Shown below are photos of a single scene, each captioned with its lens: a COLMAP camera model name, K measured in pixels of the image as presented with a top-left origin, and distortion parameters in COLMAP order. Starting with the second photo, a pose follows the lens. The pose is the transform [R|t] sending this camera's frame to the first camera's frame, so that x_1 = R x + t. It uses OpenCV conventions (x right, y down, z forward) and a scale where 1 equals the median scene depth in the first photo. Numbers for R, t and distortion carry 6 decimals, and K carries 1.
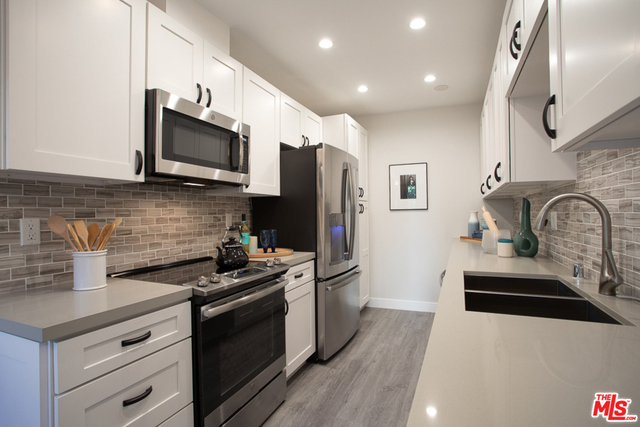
lens RADIAL K [[337.0, 0, 314.5], [0, 337.0, 213.6], [0, 0, 1]] dist [-0.007508, 0.000417]
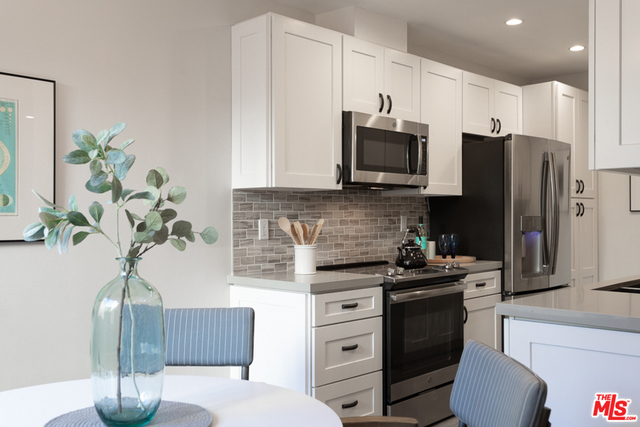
lens RADIAL K [[641.5, 0, 316.7], [0, 641.5, 215.8], [0, 0, 1]] dist [-0.069628, 0.000000]
pose [[0.940412, 0.006783, -0.339970, 0.139245], [-0.005635, 0.999975, 0.004364, -0.007912], [0.339991, -0.002188, 0.940426, -0.878795]]
